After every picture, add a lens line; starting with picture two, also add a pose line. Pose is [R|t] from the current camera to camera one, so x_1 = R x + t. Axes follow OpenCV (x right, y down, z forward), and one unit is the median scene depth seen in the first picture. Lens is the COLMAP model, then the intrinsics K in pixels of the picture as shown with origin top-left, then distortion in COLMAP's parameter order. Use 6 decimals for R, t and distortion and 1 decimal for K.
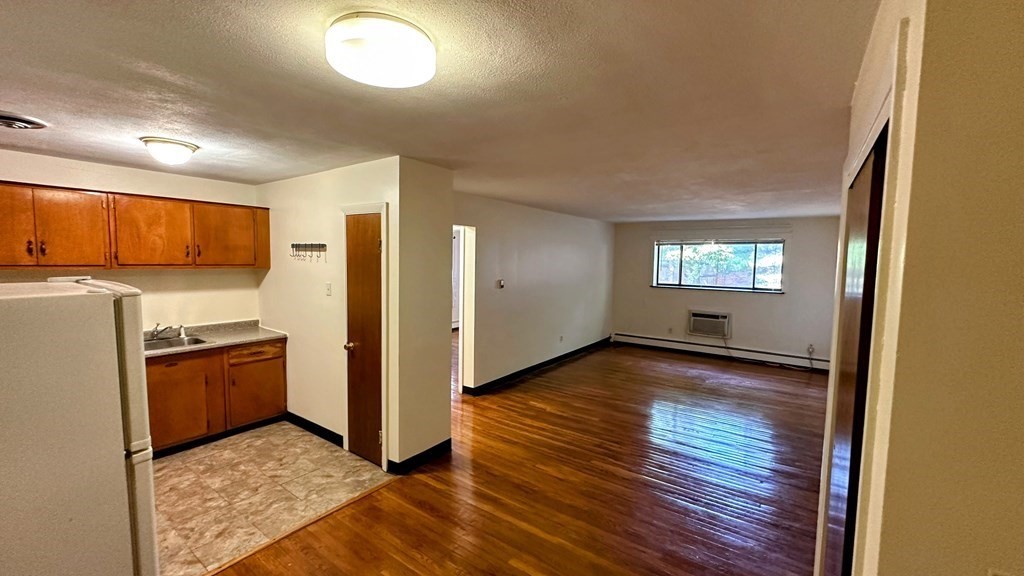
lens RADIAL K [[408.8, 0, 511.0], [0, 408.8, 288.9], [0, 0, 1]] dist [-0.000303, 0.000339]
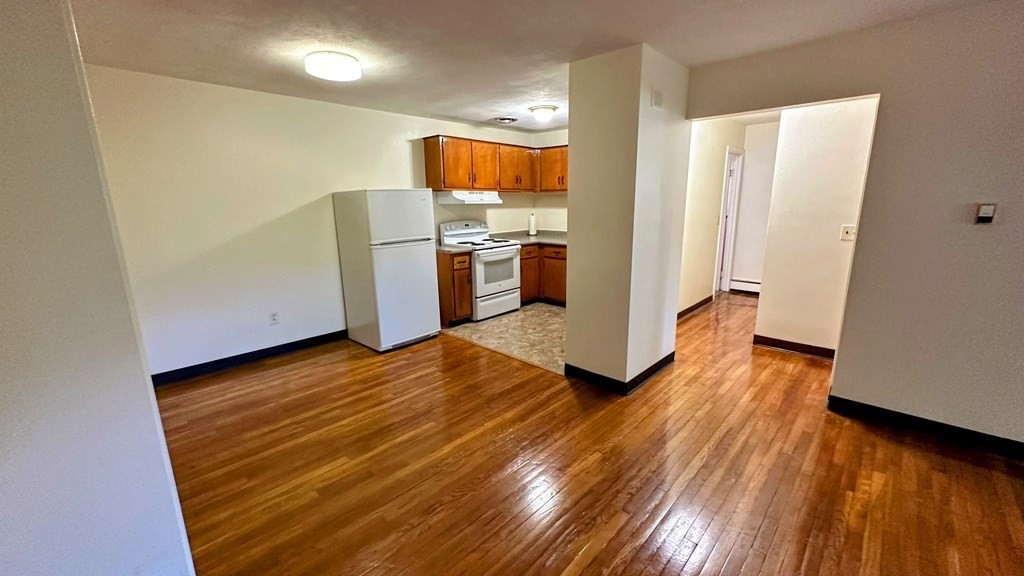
lens RADIAL K [[408.8, 0, 509.3], [0, 408.8, 288.3], [0, 0, 1]] dist [-0.000303, 0.000339]
pose [[-0.133734, 0.199871, -0.970653, 0.594845], [-0.060077, 0.976015, 0.209252, 0.005536], [0.989195, 0.086298, -0.118519, 0.740775]]
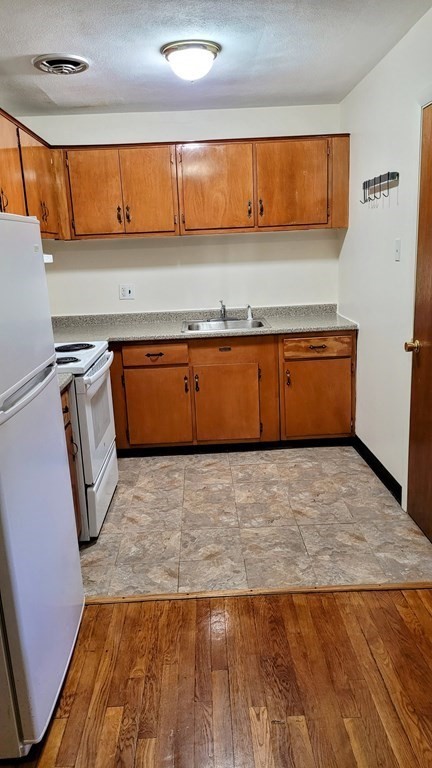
lens RADIAL K [[582.3, 0, 212.1], [0, 582.3, 387.6], [0, 0, 1]] dist [0.043144, -0.020666]
pose [[0.604320, 0.144044, -0.783613, 0.085958], [-0.004126, 0.984074, 0.177711, 0.041505], [0.796731, -0.104161, 0.595290, 0.211964]]
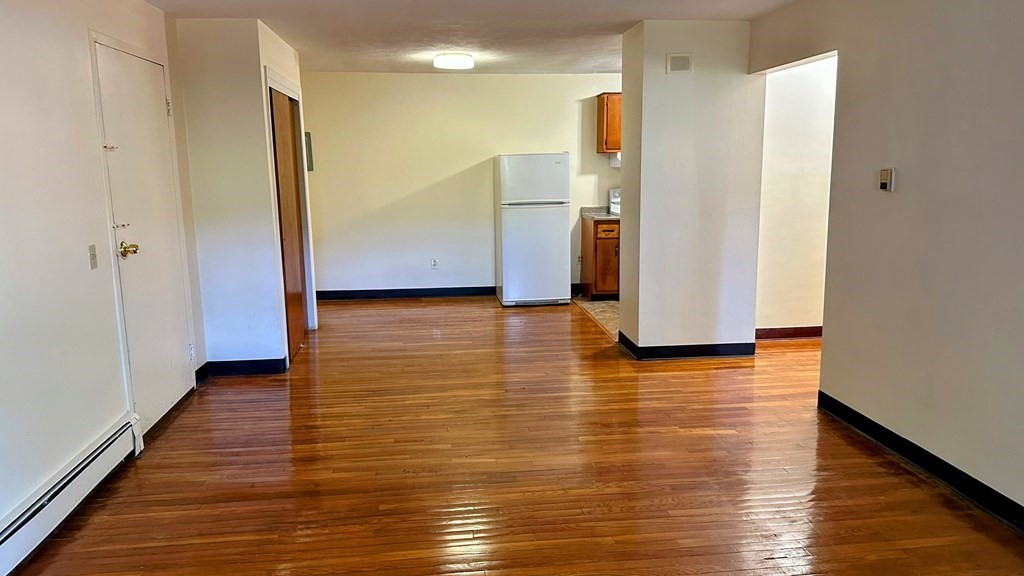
lens RADIAL K [[710.7, 0, 501.4], [0, 710.7, 299.8], [0, 0, 1]] dist [0.043098, -0.008884]
pose [[-0.748959, 0.123761, -0.650956, 0.898223], [-0.040108, 0.972134, 0.230970, -0.056126], [0.661402, 0.199095, -0.723124, 1.637088]]
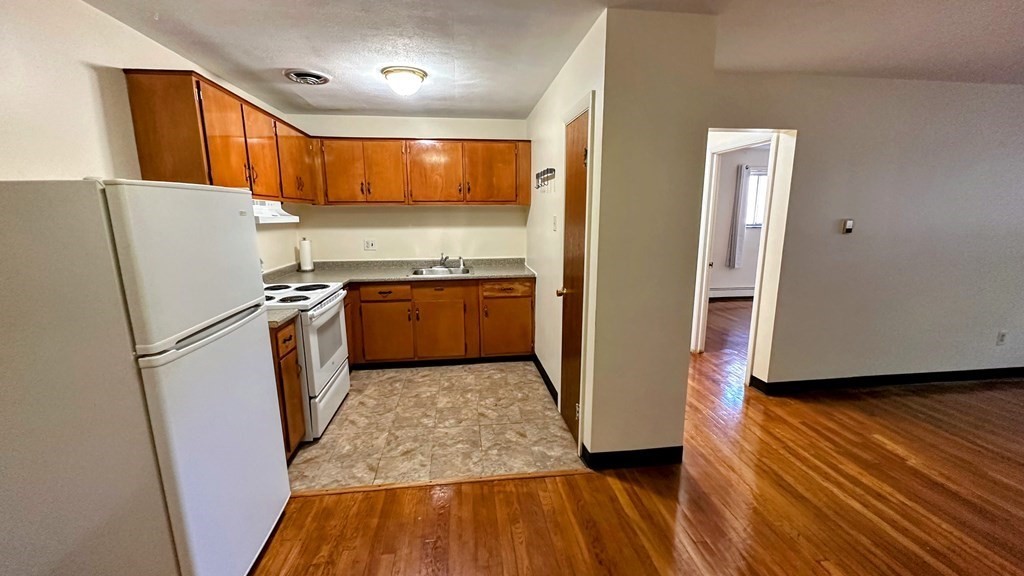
lens RADIAL K [[408.8, 0, 511.3], [0, 408.8, 287.4], [0, 0, 1]] dist [-0.000303, 0.000339]
pose [[0.685232, 0.113233, -0.719468, 0.101526], [-0.037874, 0.992044, 0.120060, 0.029858], [0.727339, -0.055020, 0.684069, 0.304917]]
